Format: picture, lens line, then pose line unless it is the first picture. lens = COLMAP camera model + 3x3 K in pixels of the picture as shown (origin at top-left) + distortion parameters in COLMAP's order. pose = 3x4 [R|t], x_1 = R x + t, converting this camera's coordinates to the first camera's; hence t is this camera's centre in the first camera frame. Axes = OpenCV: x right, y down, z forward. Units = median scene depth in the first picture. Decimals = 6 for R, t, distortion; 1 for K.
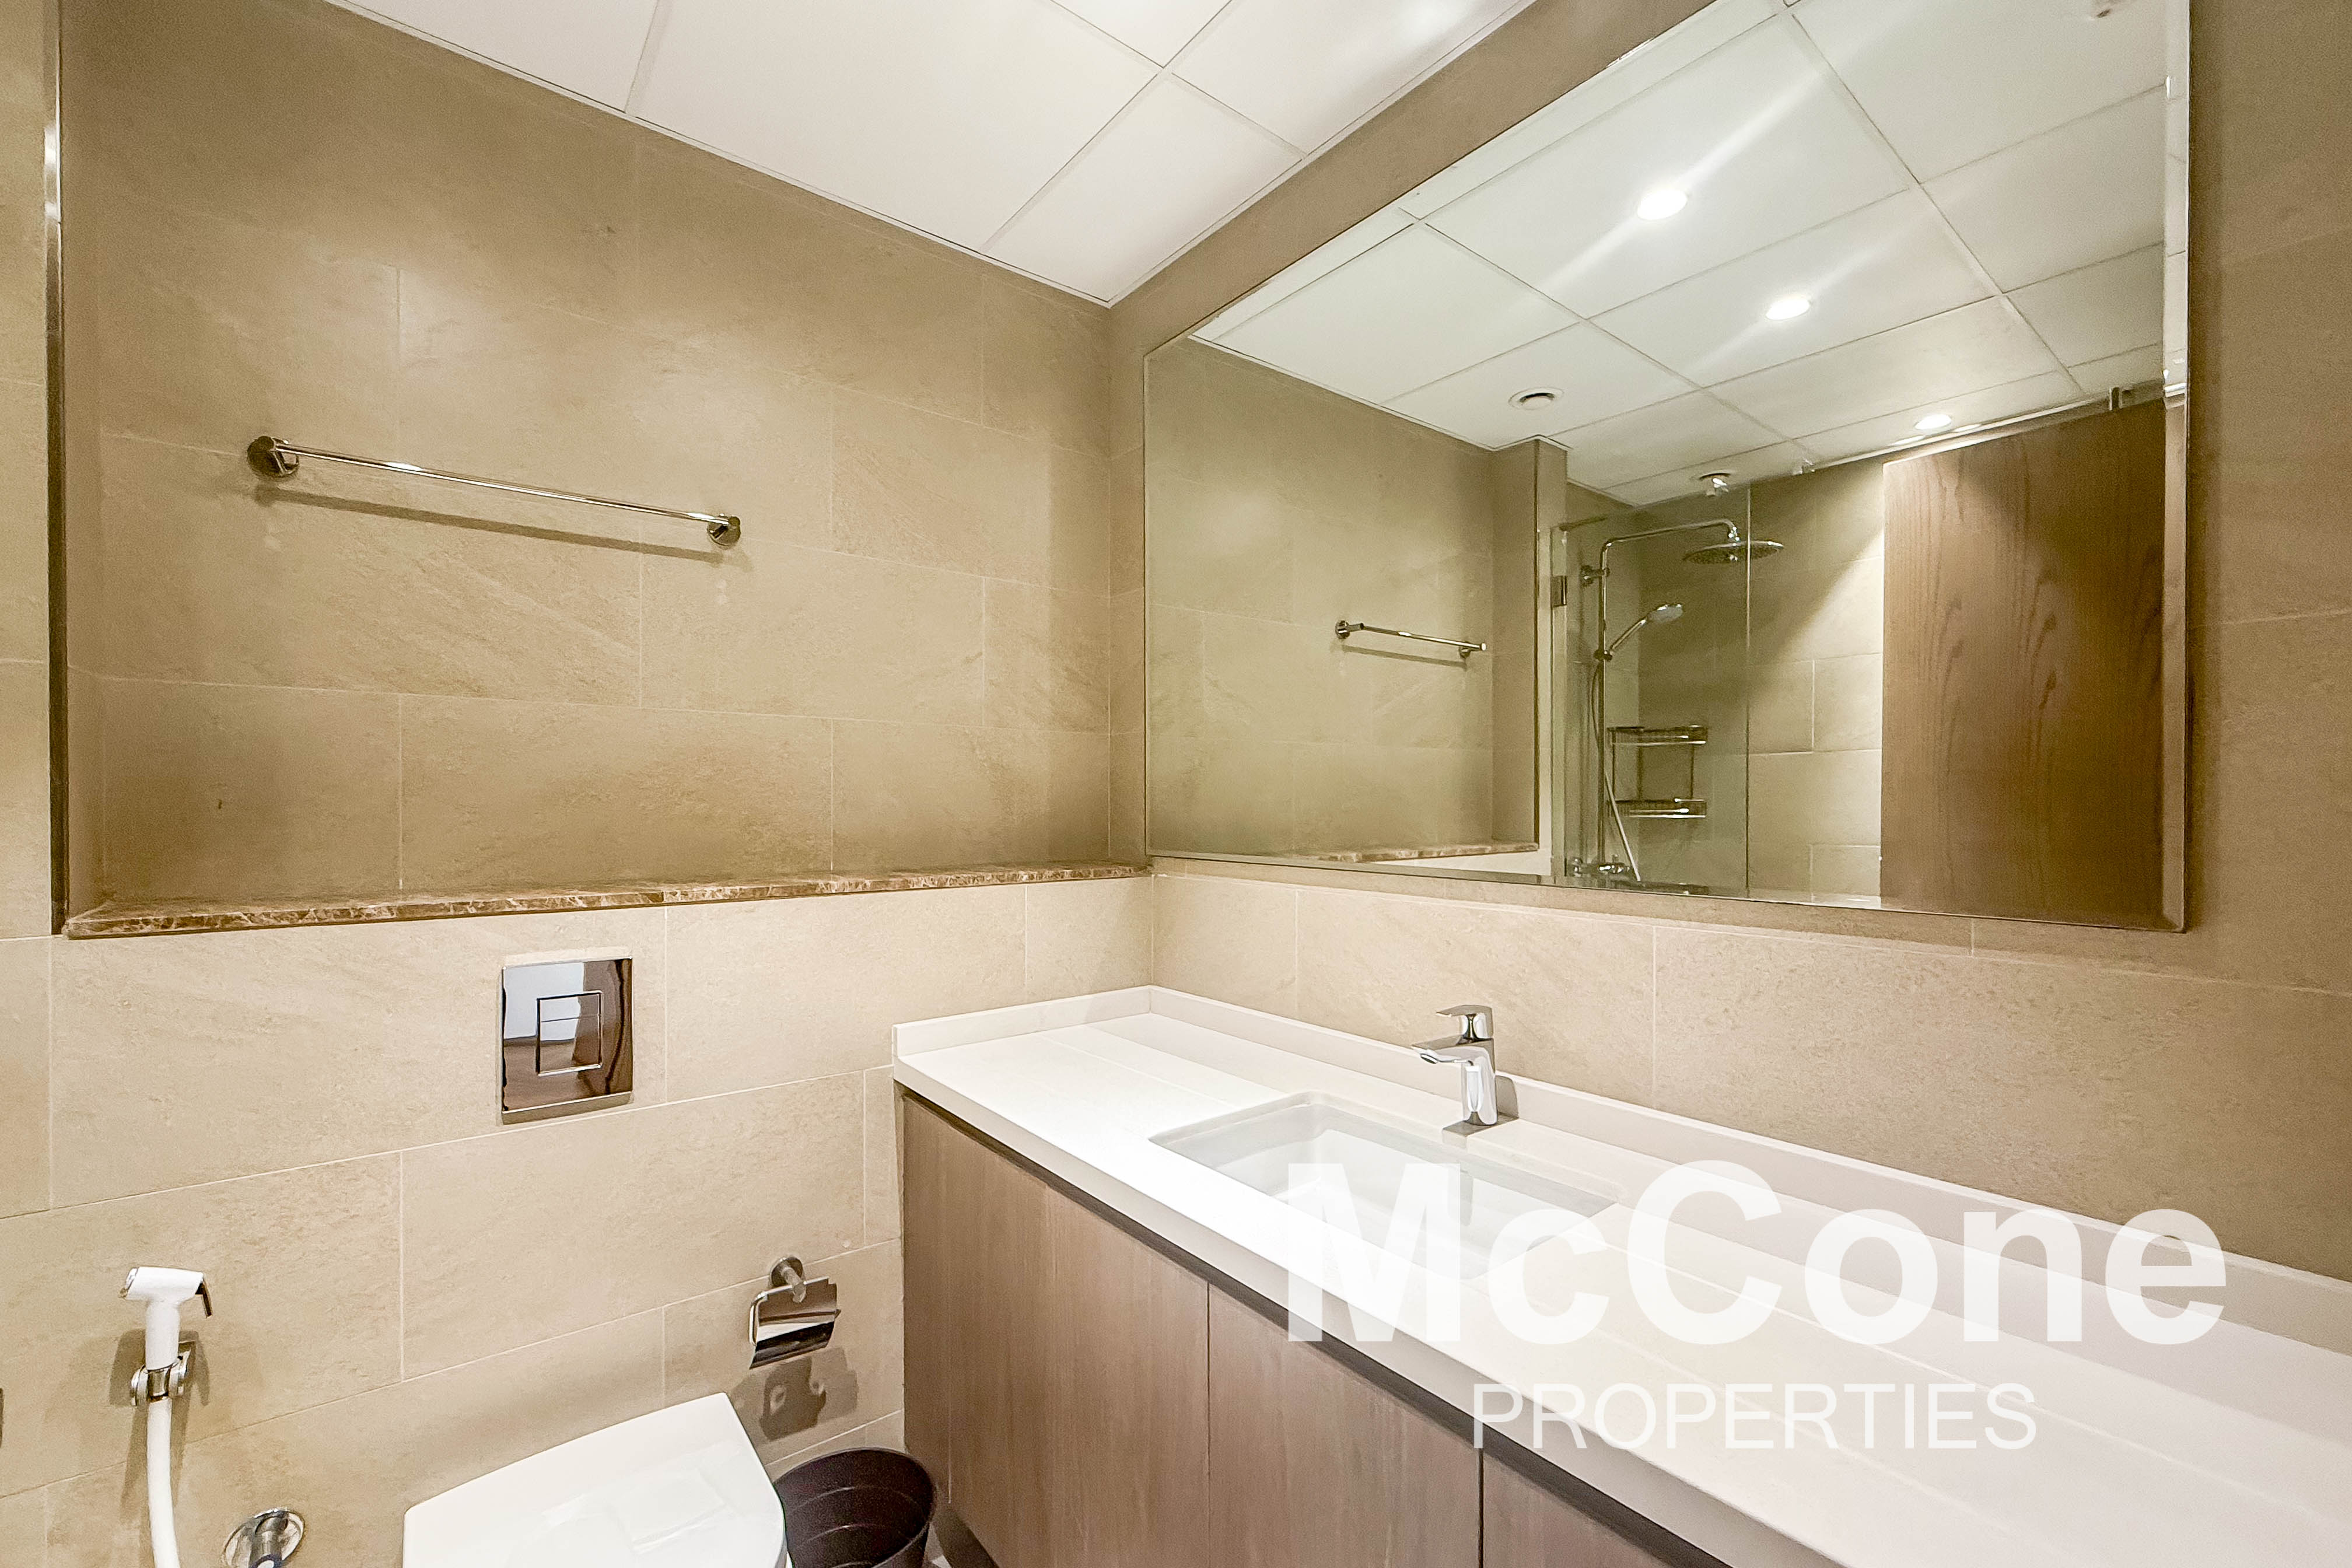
lens RADIAL K [[967.9, 0, 1206.6], [0, 967.9, 810.8], [0, 0, 1]] dist [-0.003123, 0.000433]
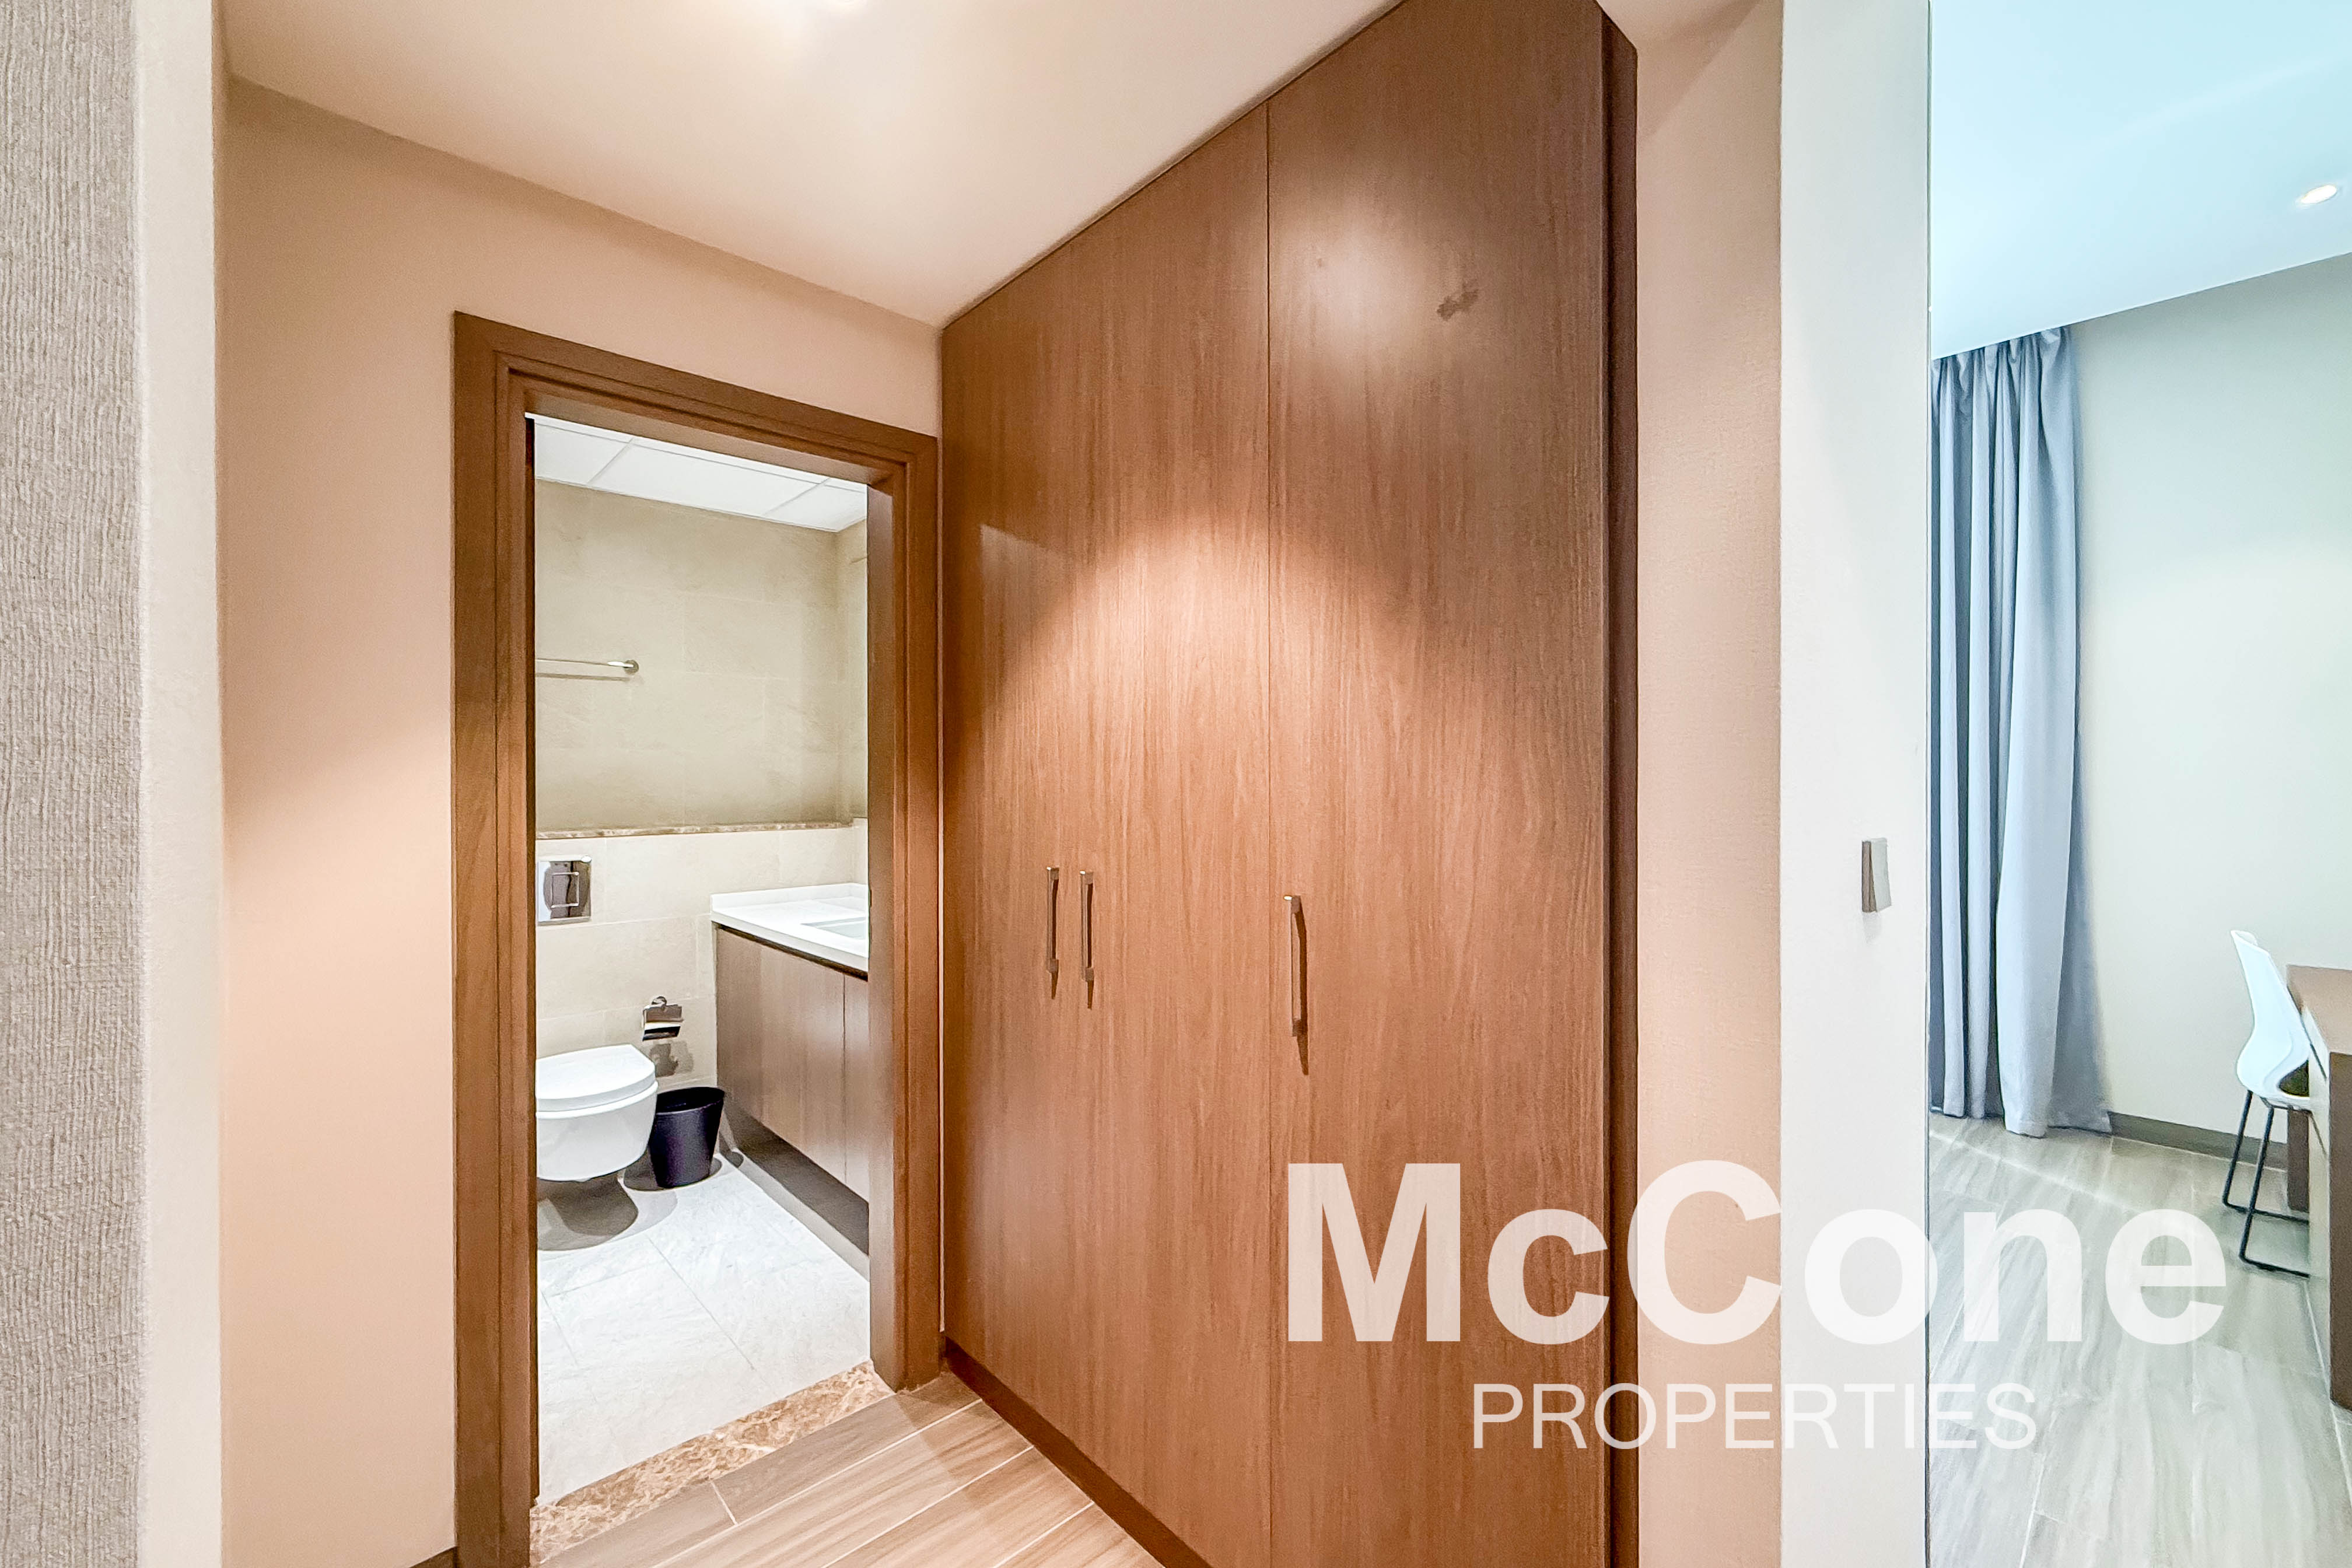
lens RADIAL K [[967.9, 0, 1169.4], [0, 967.9, 779.0], [0, 0, 1]] dist [-0.003123, 0.000433]
pose [[0.997908, 0.000066, 0.064647, 0.532703], [0.000304, 0.999984, -0.005726, -0.023786], [-0.064646, 0.005733, 0.997892, -1.167779]]
